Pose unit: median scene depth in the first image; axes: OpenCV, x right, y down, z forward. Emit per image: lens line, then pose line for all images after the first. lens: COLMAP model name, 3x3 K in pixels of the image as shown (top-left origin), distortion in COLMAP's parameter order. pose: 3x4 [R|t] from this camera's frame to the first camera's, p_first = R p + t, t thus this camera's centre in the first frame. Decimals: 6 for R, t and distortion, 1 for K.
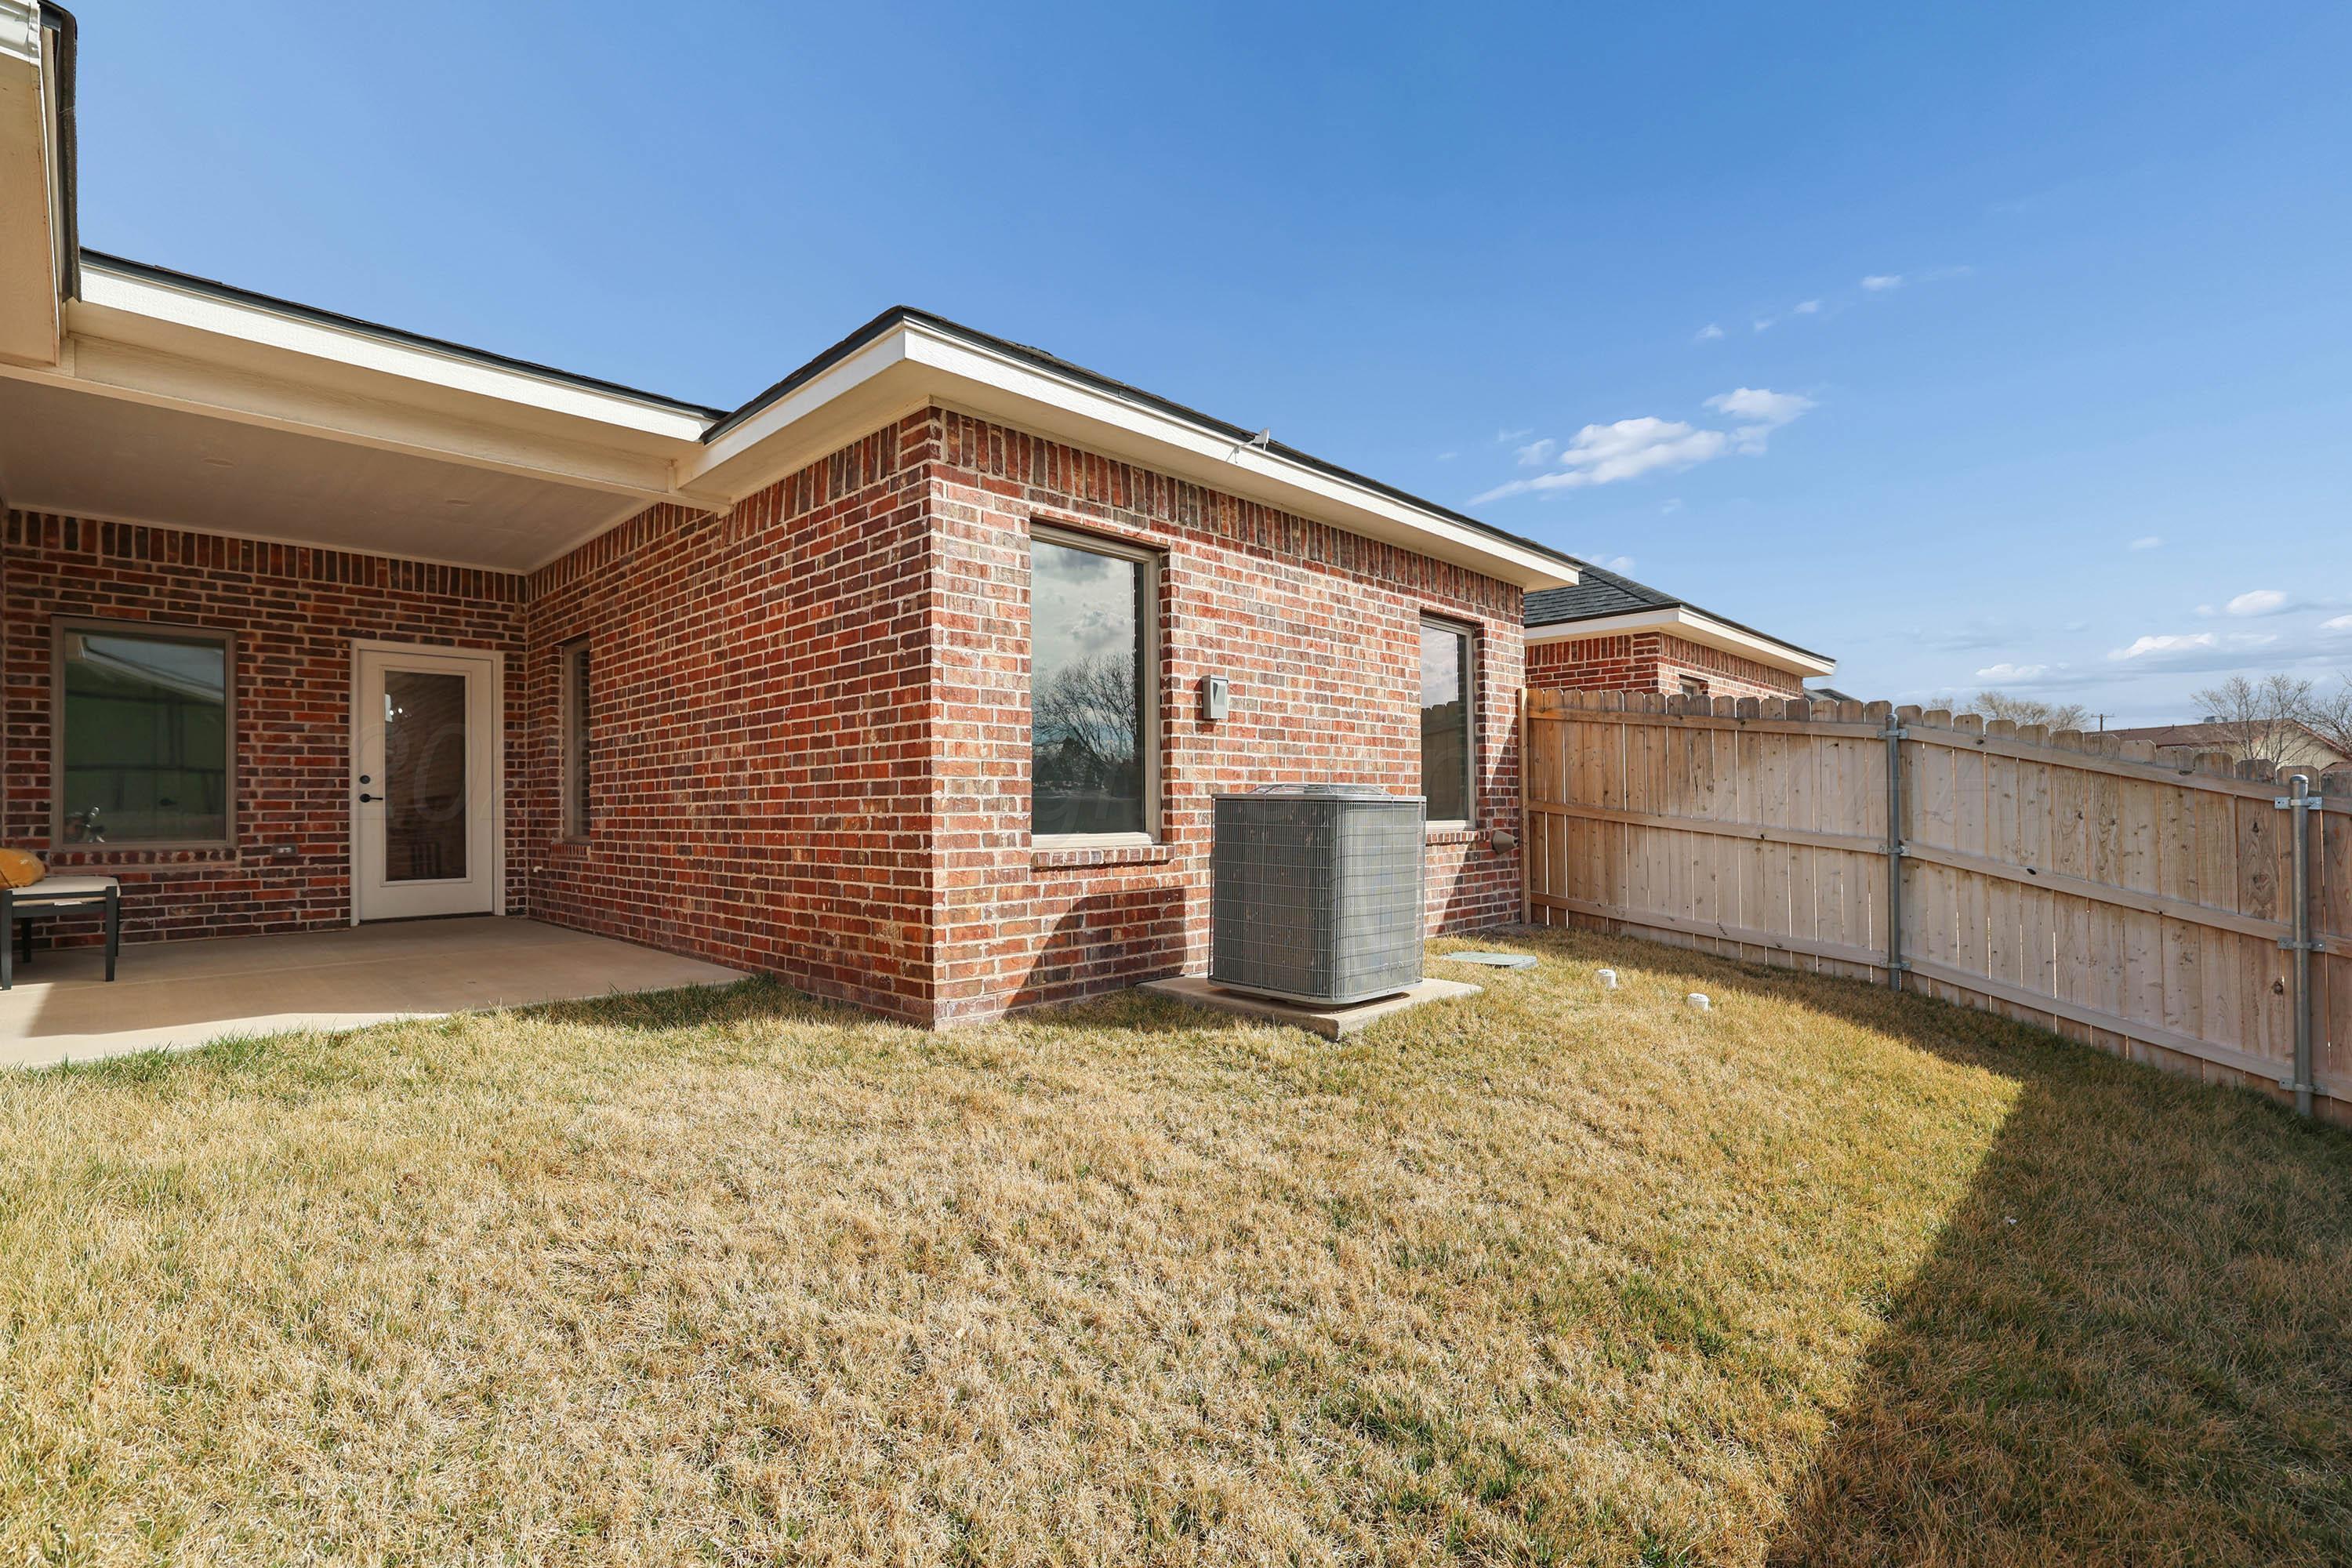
lens RADIAL K [[1065.7, 0, 1169.8], [0, 1065.7, 795.6], [0, 0, 1]] dist [-0.047527, 0.018939]
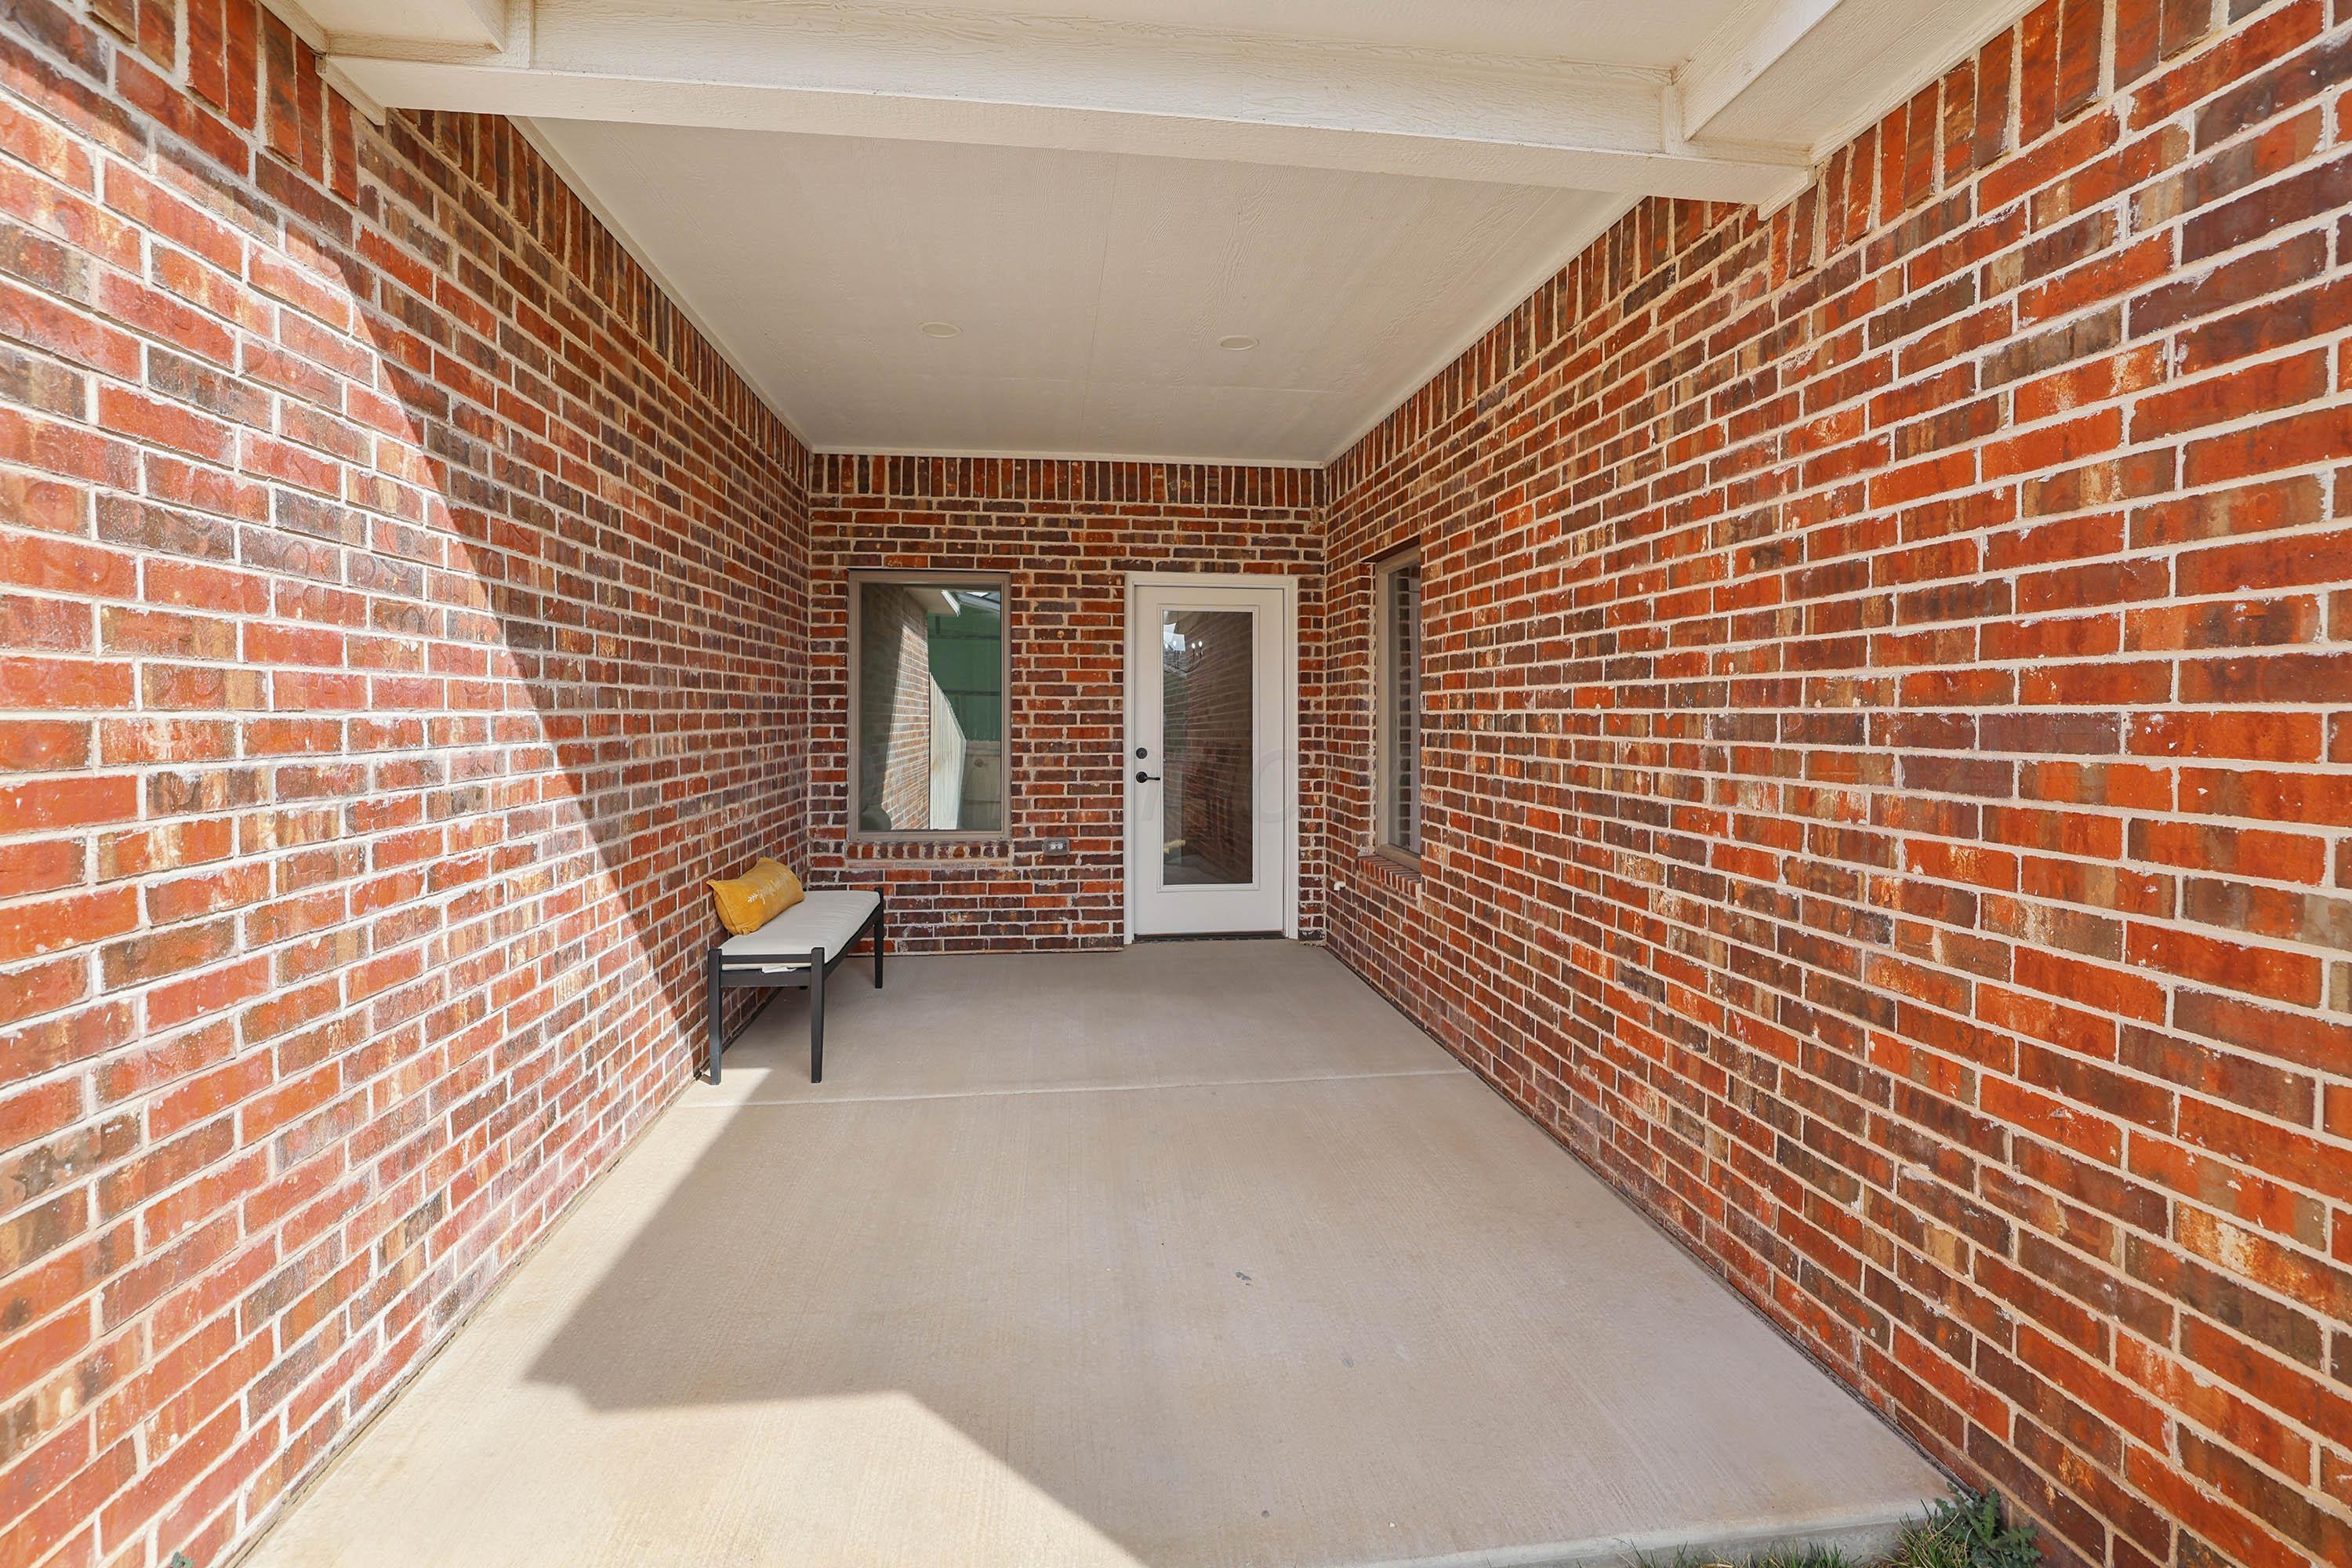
lens RADIAL K [[1037.4, 0, 1179.2], [0, 1037.4, 711.9], [0, 0, 1]] dist [-0.049756, 0.015216]
pose [[0.781924, 0.012038, -0.623257, -0.284378], [-0.002144, 0.999860, 0.016622, -0.062290], [0.623370, -0.011661, 0.781840, 0.437631]]
